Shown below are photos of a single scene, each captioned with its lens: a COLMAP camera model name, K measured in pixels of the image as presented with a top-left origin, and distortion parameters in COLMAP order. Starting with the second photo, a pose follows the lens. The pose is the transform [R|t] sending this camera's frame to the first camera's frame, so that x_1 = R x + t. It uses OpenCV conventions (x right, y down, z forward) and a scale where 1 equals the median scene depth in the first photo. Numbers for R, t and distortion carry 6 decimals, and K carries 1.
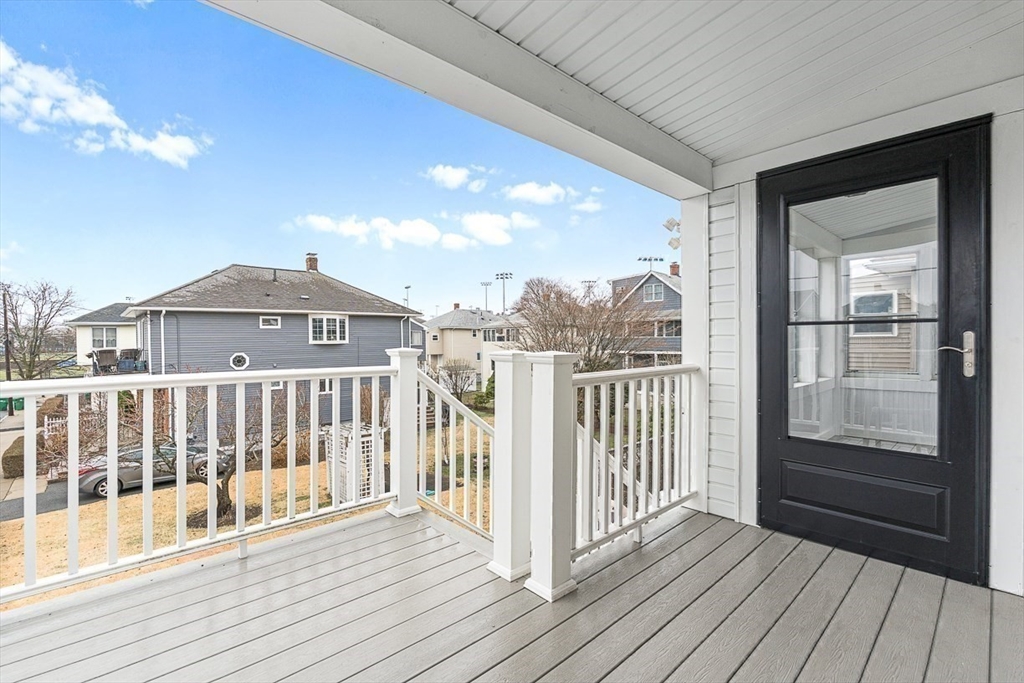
lens RADIAL K [[466.5, 0, 540.5], [0, 466.5, 336.5], [0, 0, 1]] dist [0.000566, 0.000164]
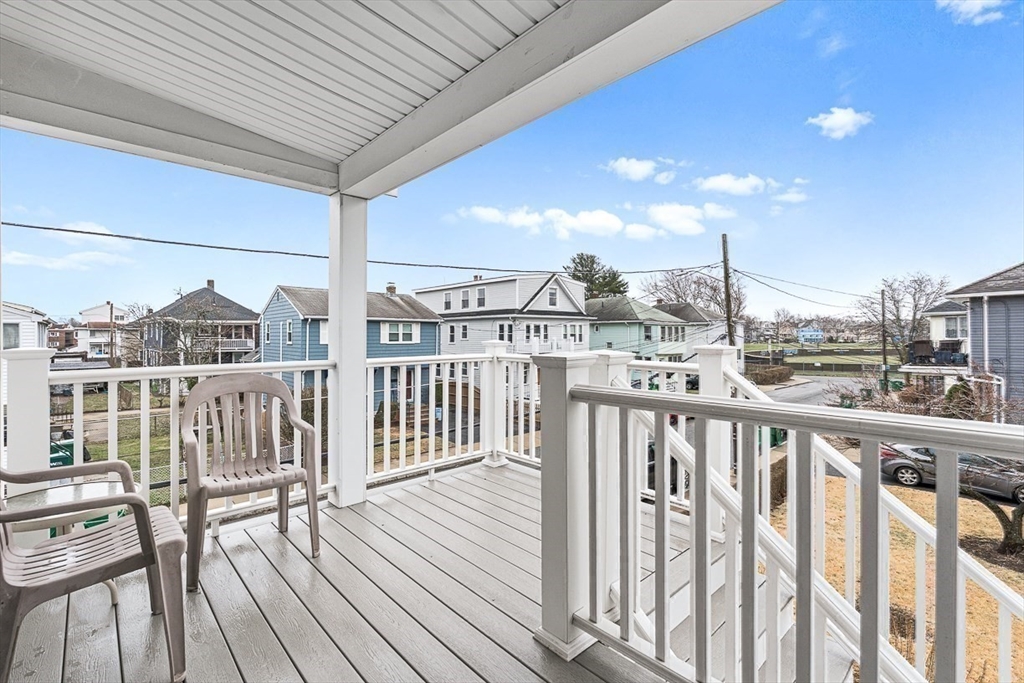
lens RADIAL K [[411.6, 0, 514.9], [0, 411.6, 333.6], [0, 0, 1]] dist [0.001646, 0.000272]
pose [[0.999384, -0.009003, 0.033909, -0.508927], [0.007921, 0.999459, 0.031921, -0.005611], [-0.034178, -0.031633, 0.998915, 0.077611]]
